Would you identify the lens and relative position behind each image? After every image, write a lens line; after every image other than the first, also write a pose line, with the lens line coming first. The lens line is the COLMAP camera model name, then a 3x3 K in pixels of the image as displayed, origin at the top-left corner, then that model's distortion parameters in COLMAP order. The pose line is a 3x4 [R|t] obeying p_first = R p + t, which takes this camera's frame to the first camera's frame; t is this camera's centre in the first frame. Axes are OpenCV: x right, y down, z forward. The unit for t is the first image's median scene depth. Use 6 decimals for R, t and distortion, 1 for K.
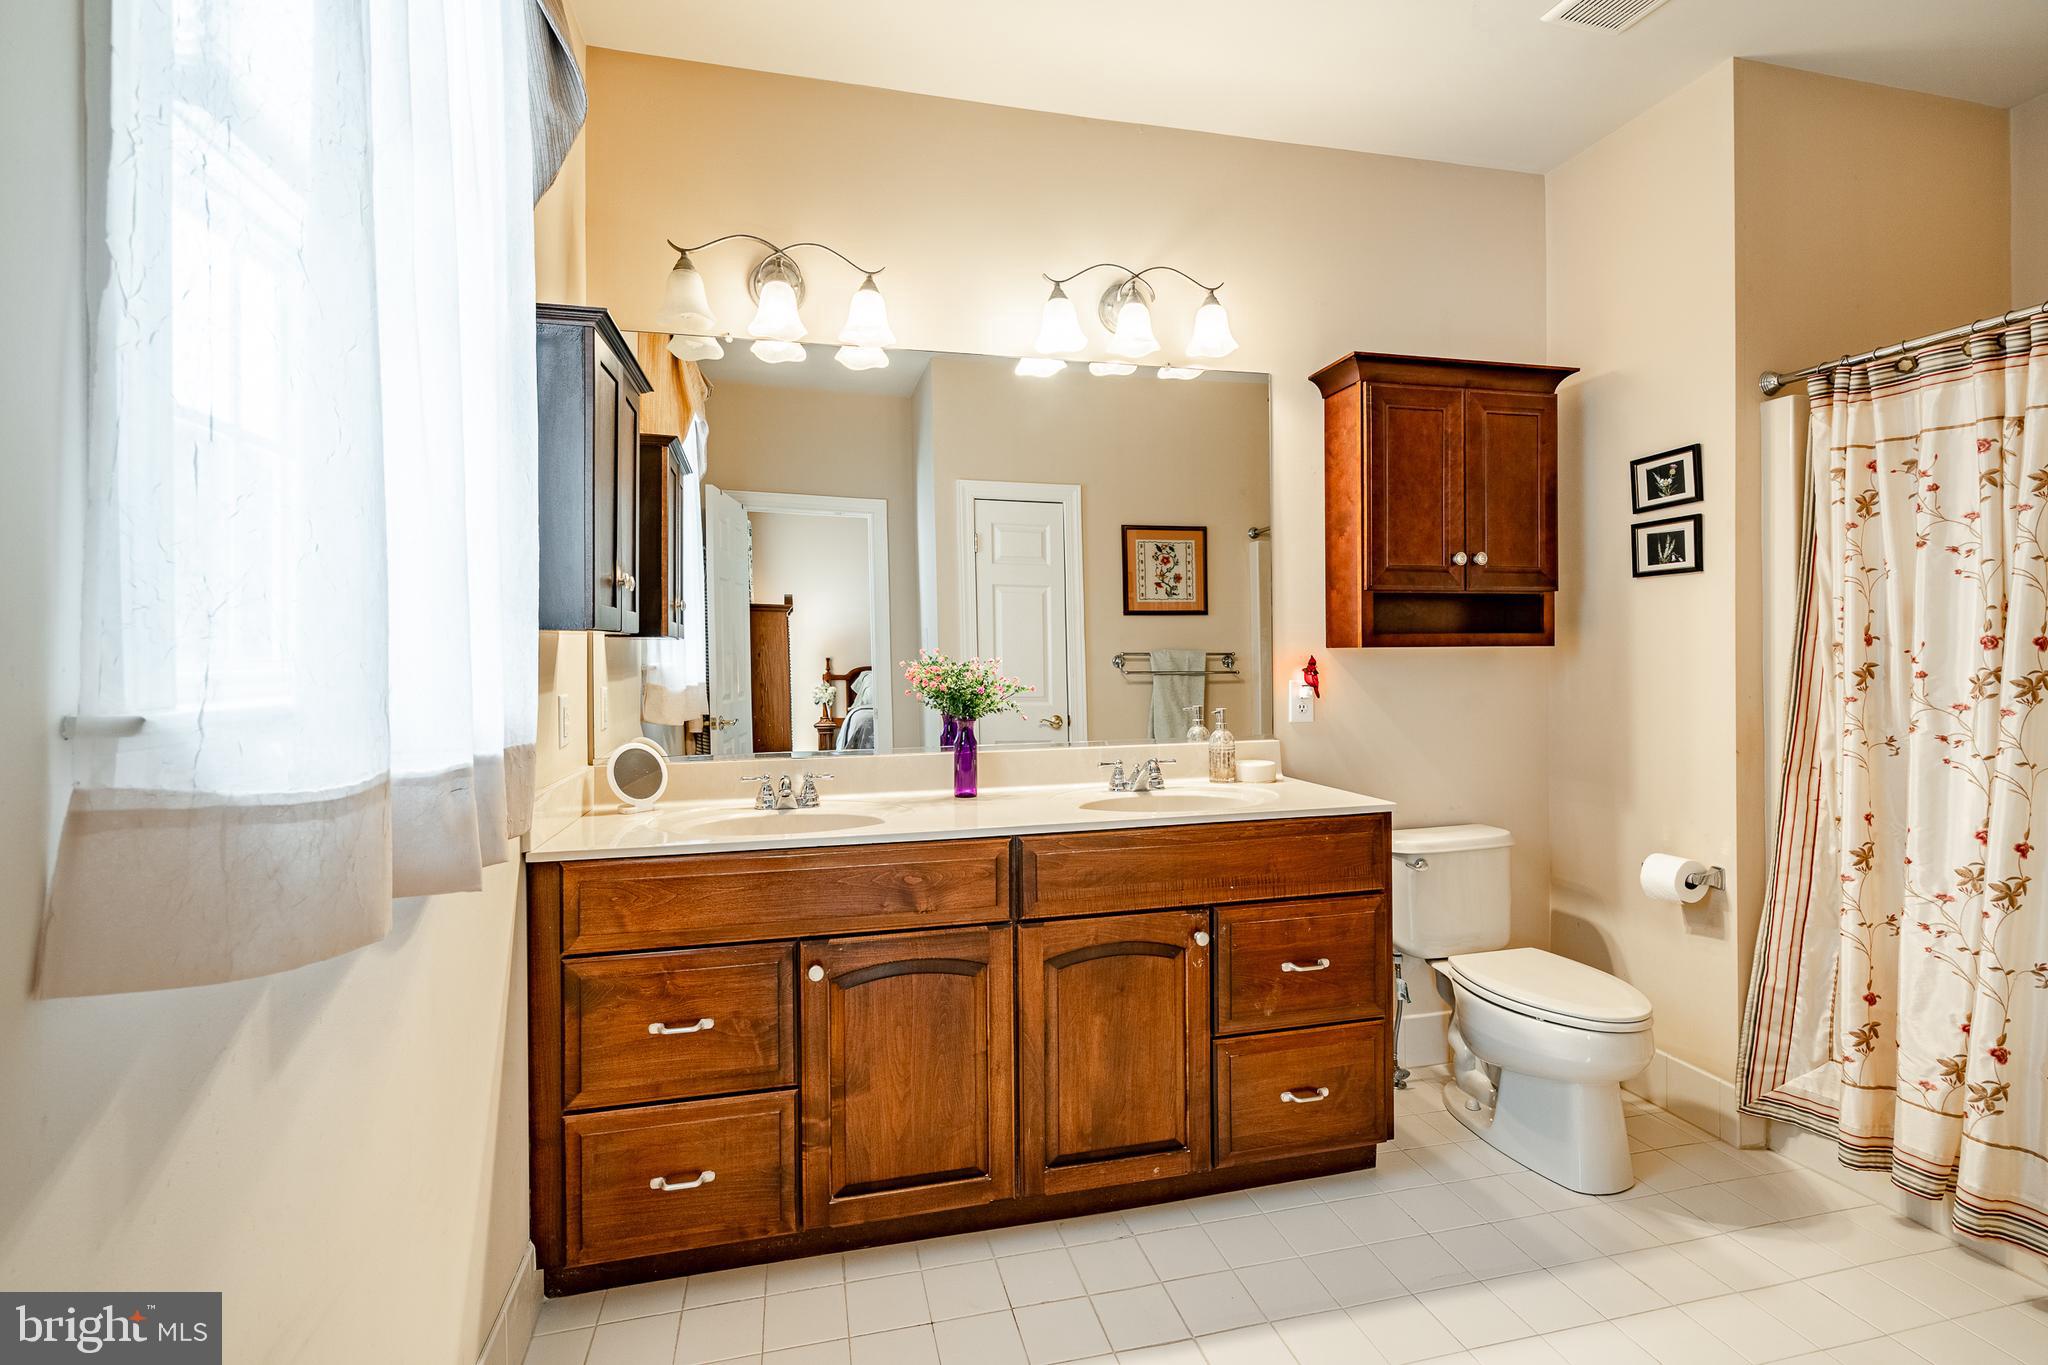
lens RADIAL K [[928.1, 0, 1020.2], [0, 928.1, 676.2], [0, 0, 1]] dist [-0.001769, 0.000112]
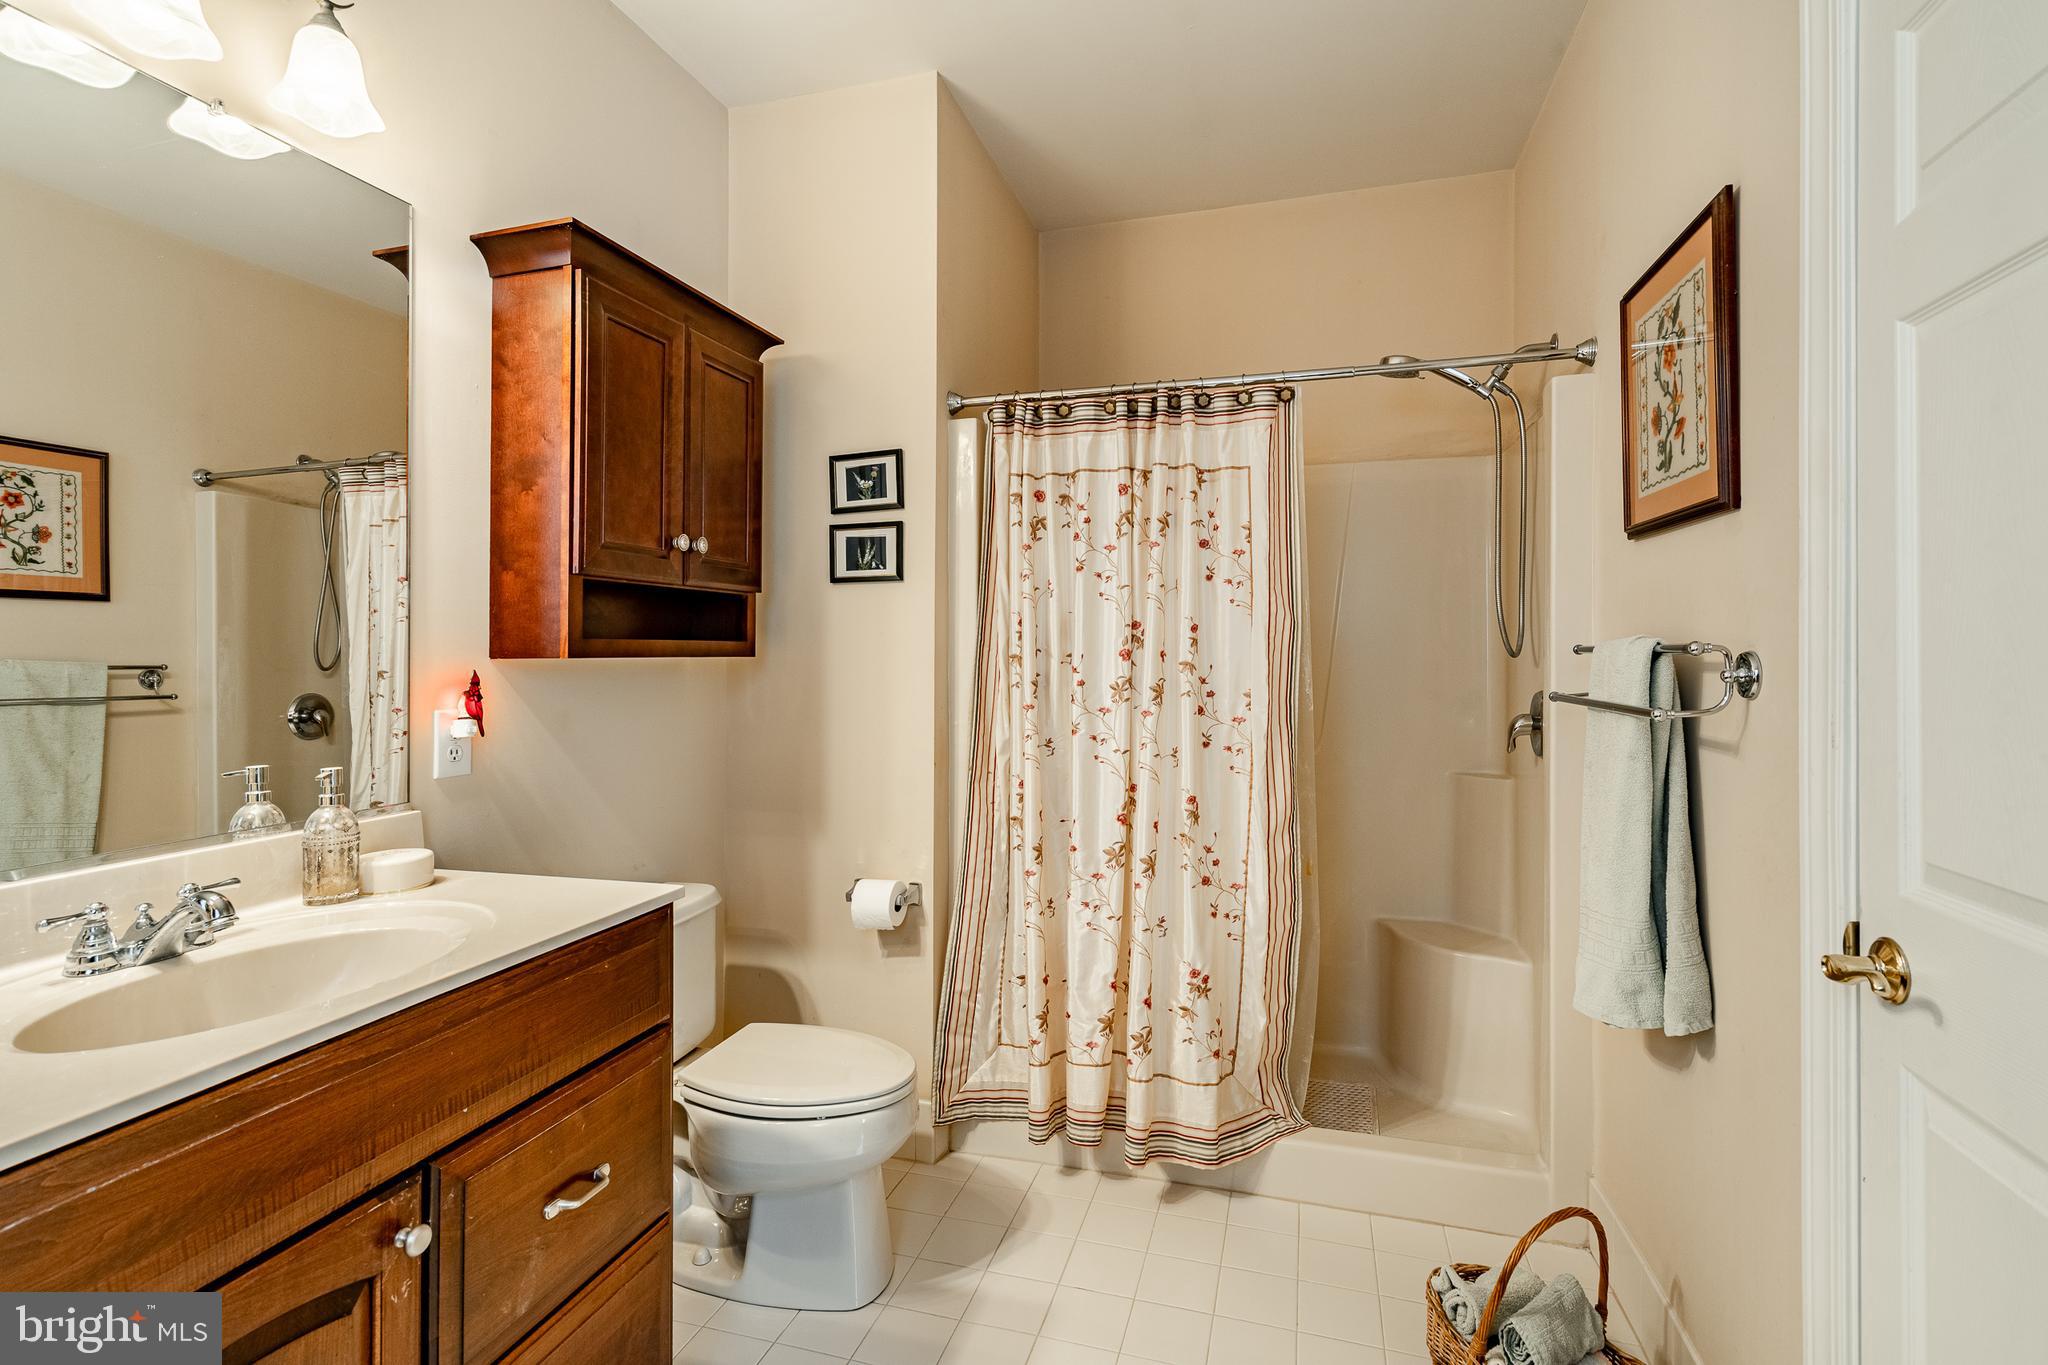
lens RADIAL K [[975.8, 0, 1026.0], [0, 975.8, 651.4], [0, 0, 1]] dist [0.001860, 0.001273]
pose [[0.508450, 0.007484, 0.861059, -0.079344], [0.023951, 0.999452, -0.022830, -0.012291], [-0.860759, 0.032231, 0.507992, 0.370369]]
